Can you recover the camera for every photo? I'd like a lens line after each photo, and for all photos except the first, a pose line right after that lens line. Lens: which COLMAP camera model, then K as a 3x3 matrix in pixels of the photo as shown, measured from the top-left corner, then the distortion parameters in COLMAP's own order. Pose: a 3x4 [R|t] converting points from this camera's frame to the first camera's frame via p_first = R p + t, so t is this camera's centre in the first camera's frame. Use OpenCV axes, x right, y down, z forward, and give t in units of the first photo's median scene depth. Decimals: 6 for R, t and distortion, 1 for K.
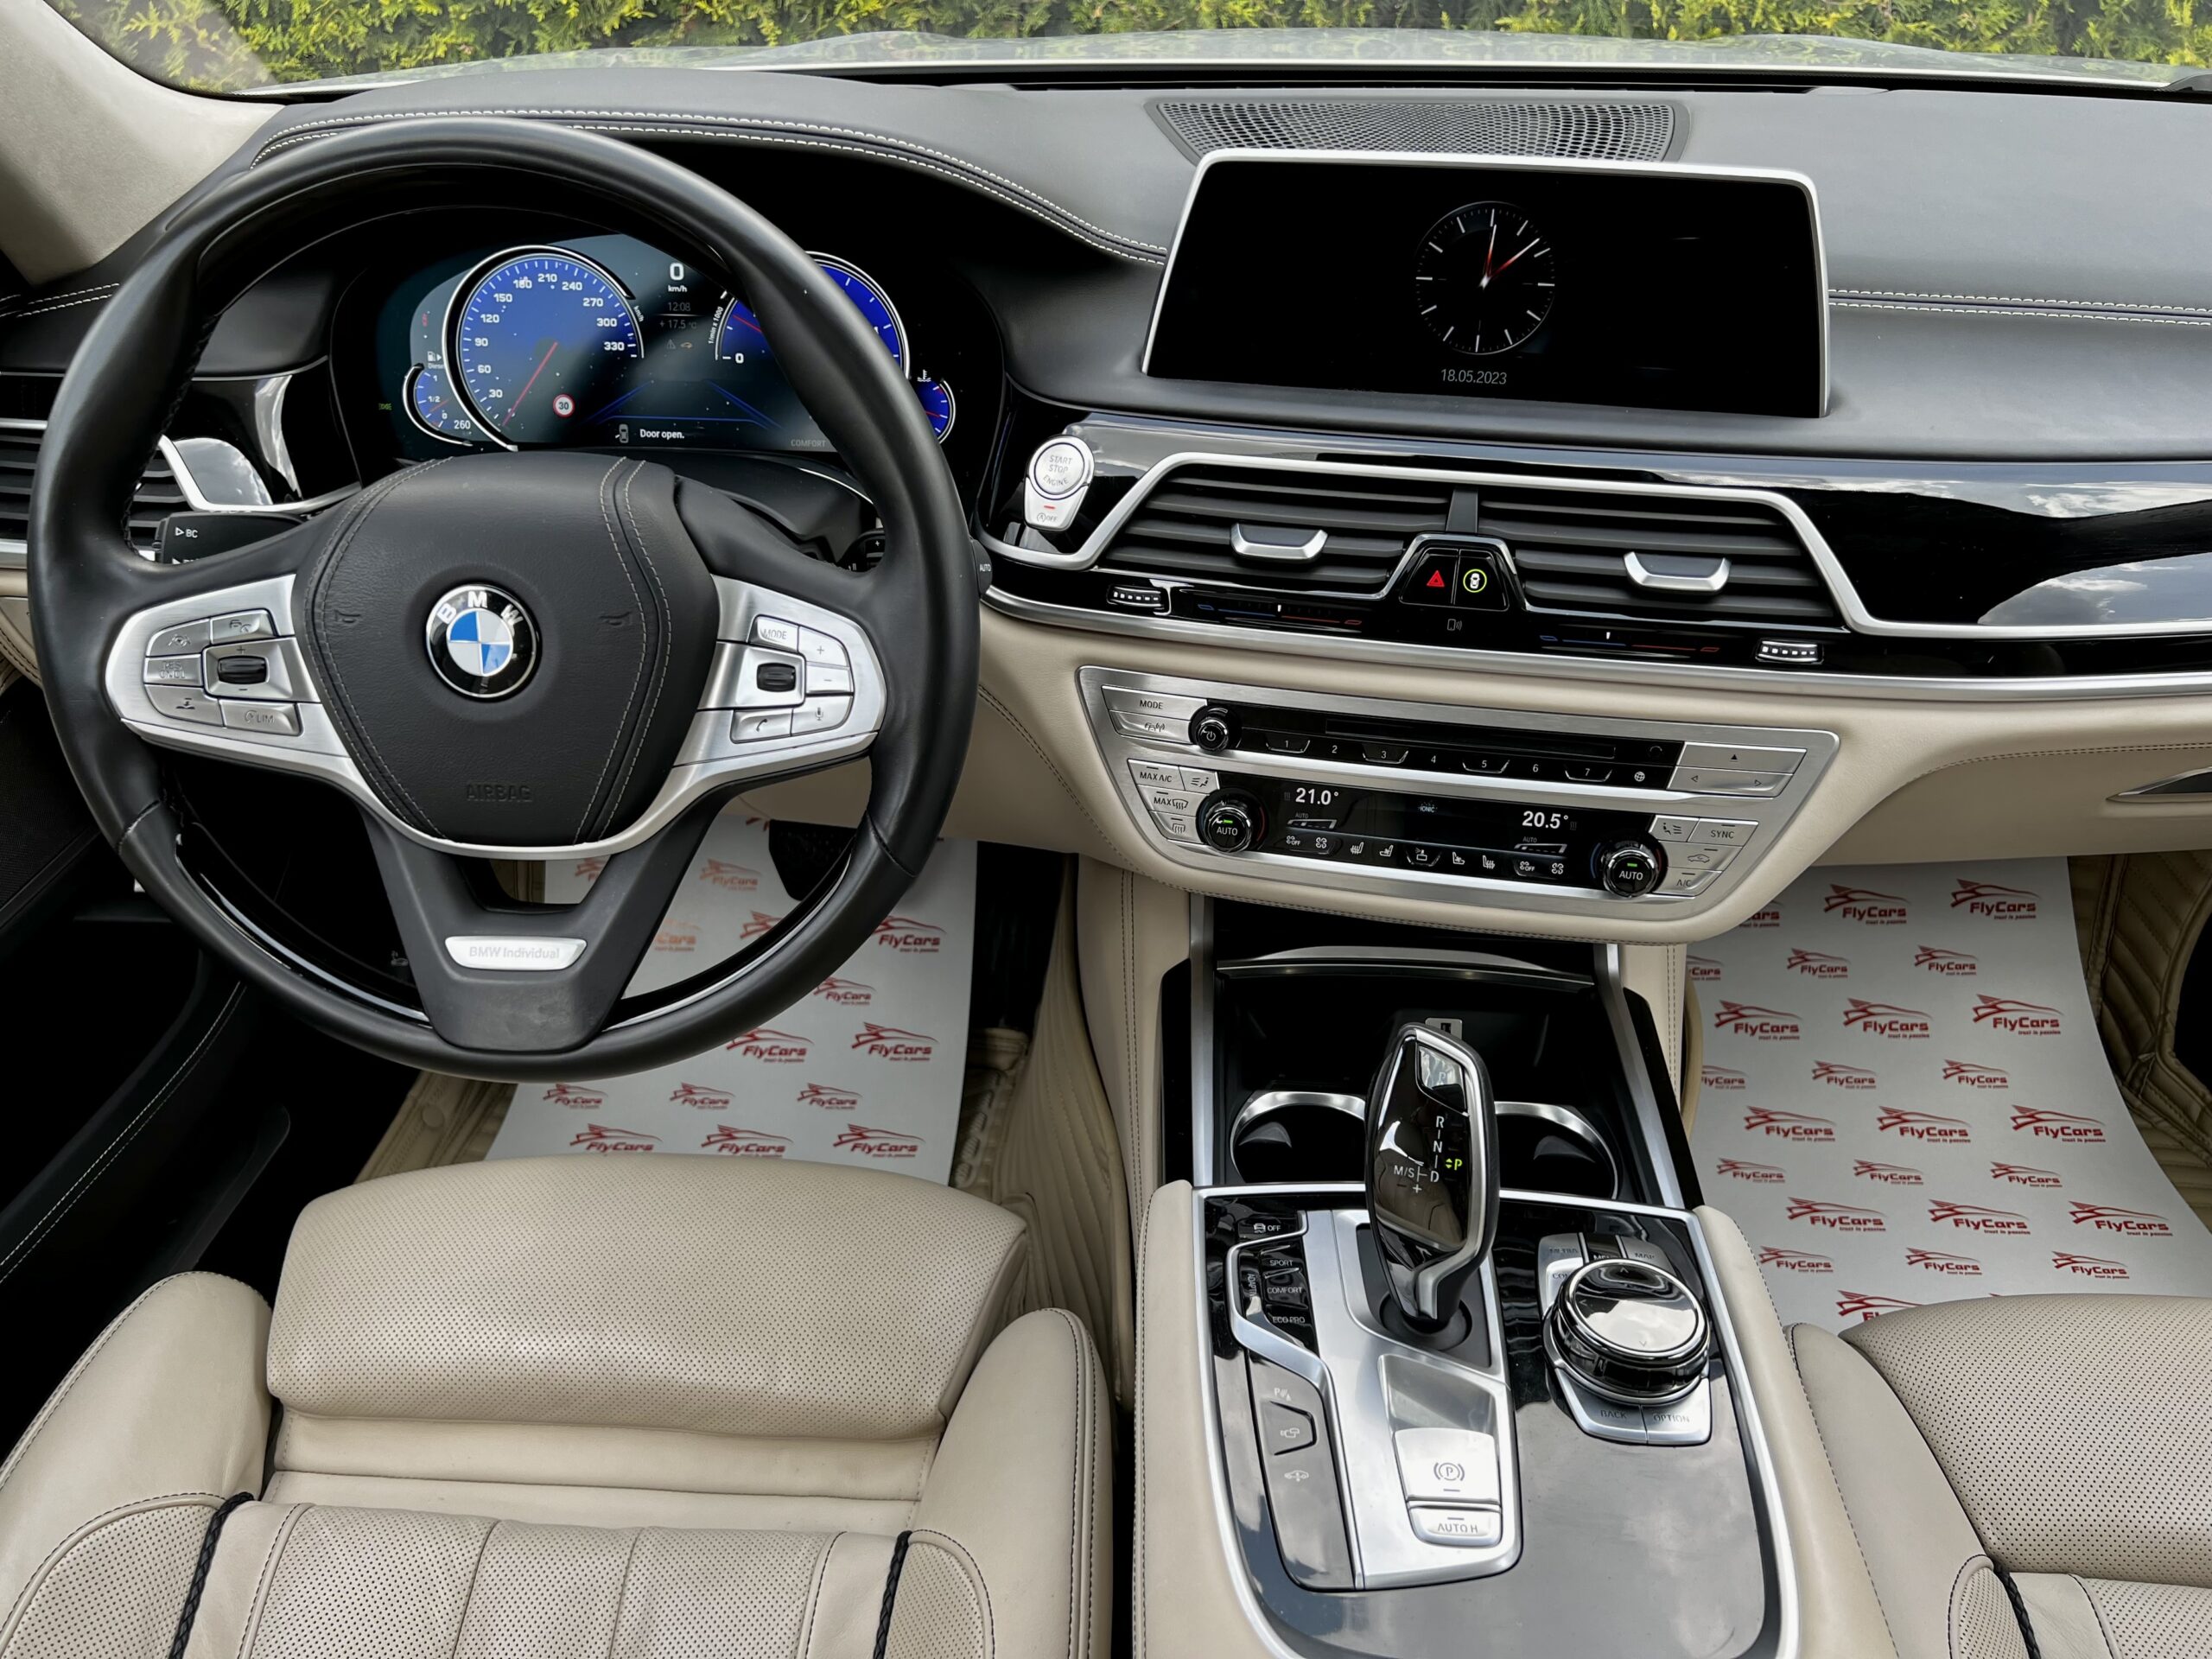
lens RADIAL K [[1683.2, 0, 1106.0], [0, 1683.2, 829.5], [0, 0, 1]] dist [0.046098, -0.058374]
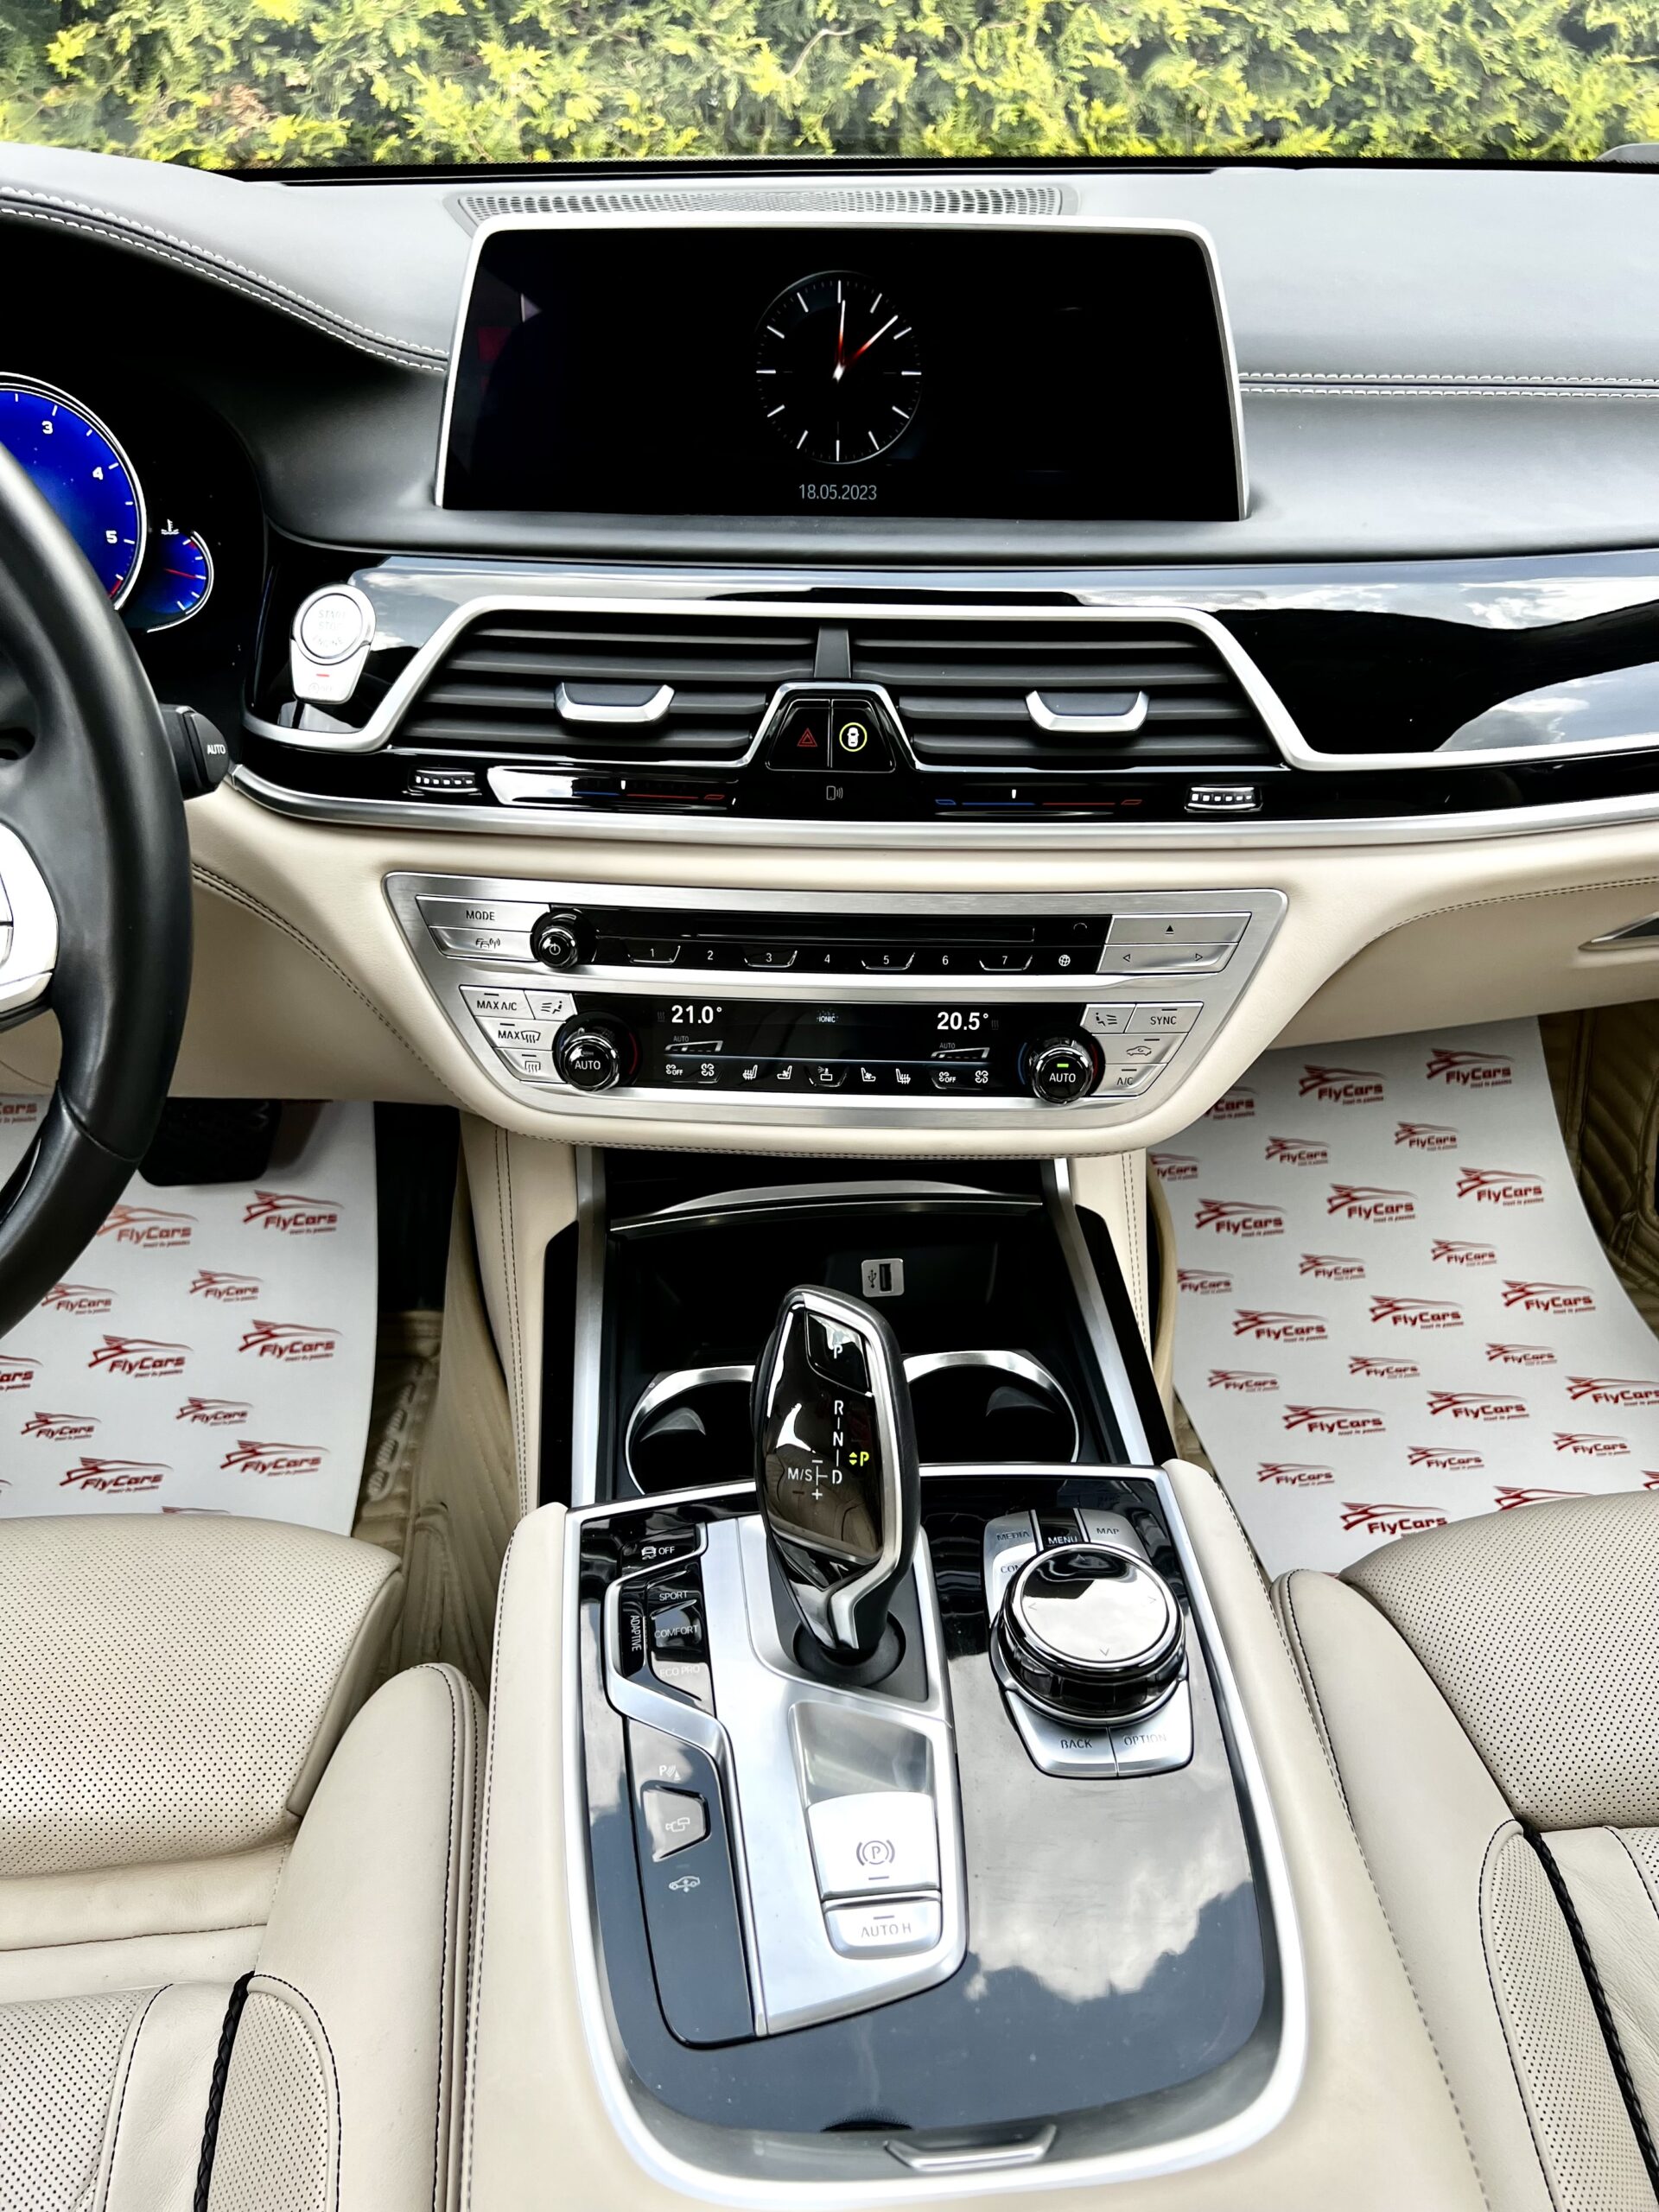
lens RADIAL K [[1683.2, 0, 855.6], [0, 1683.2, 1114.9], [0, 0, 1]] dist [0.046098, -0.058374]
pose [[0.987251, -0.087748, 0.132797, 0.089257], [0.083315, 0.995776, 0.038588, 0.004098], [-0.135622, -0.027032, 0.990392, 0.171268]]
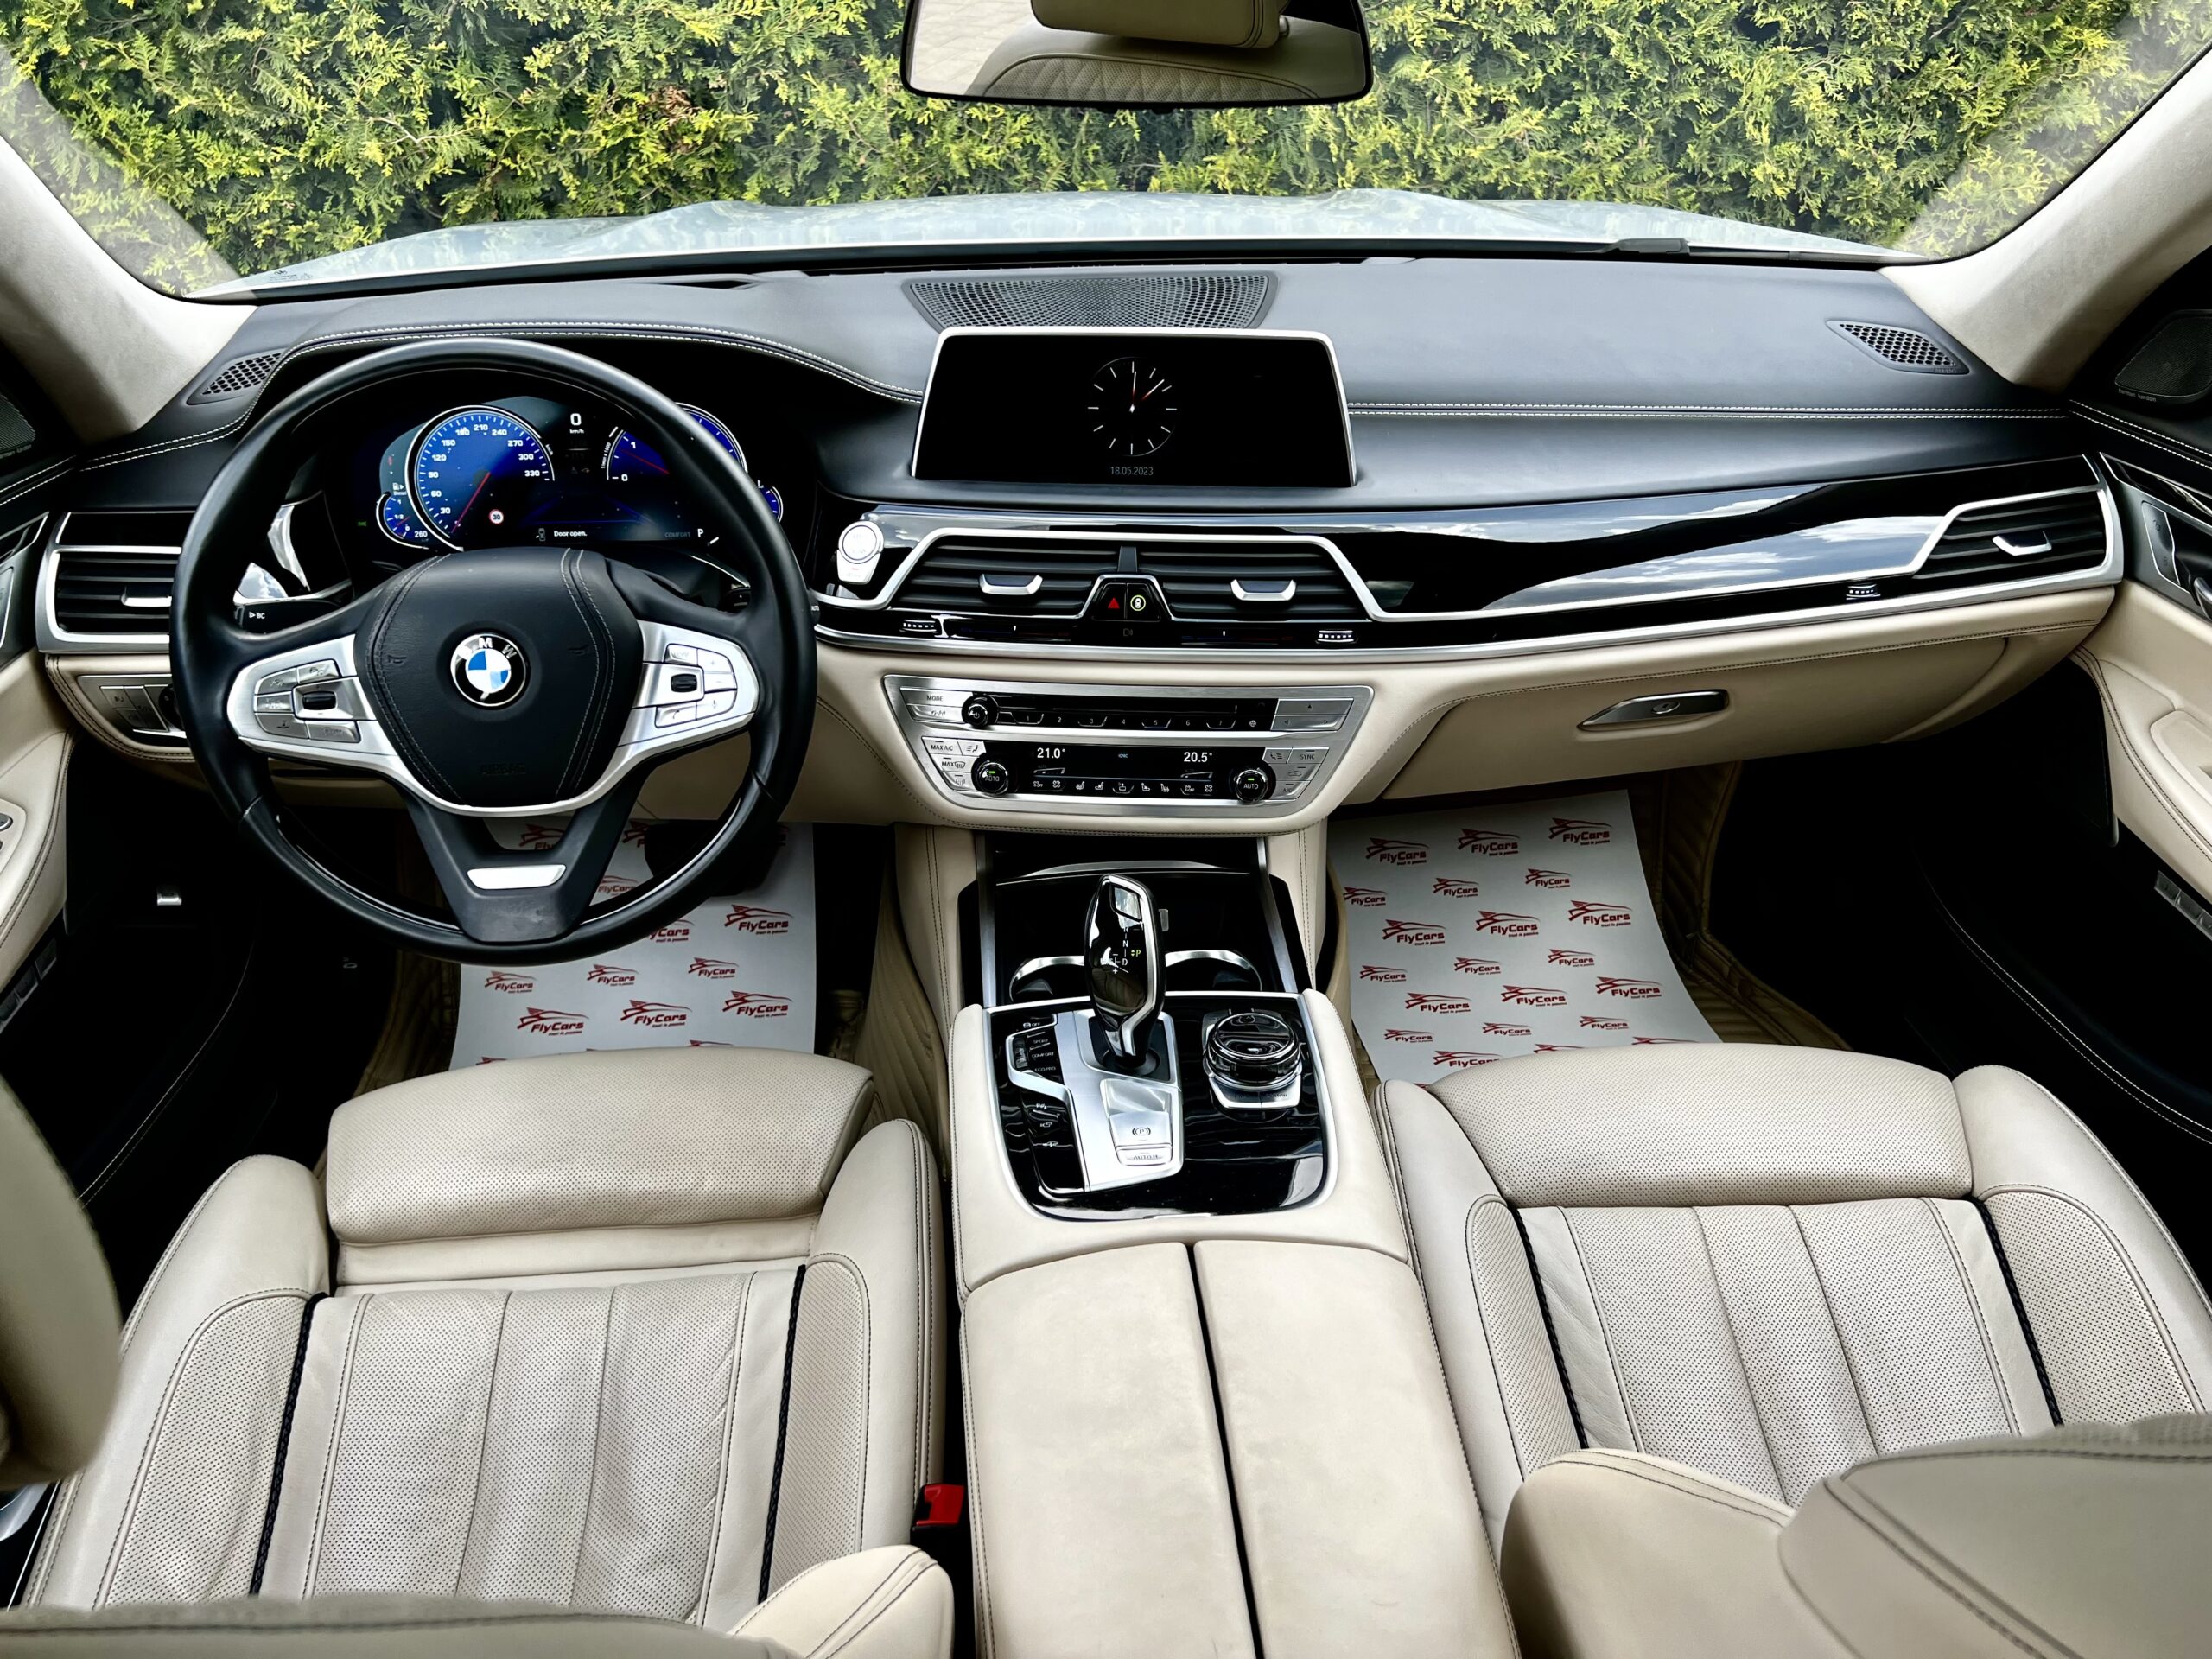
lens RADIAL K [[1680.8, 0, 1126.4], [0, 1680.8, 837.5], [0, 0, 1]] dist [0.082562, -0.123580]
pose [[0.990333, -0.070771, 0.119302, 0.009538], [0.075842, 0.996376, -0.038507, 0.116931], [-0.116144, 0.047183, 0.992111, -0.480474]]
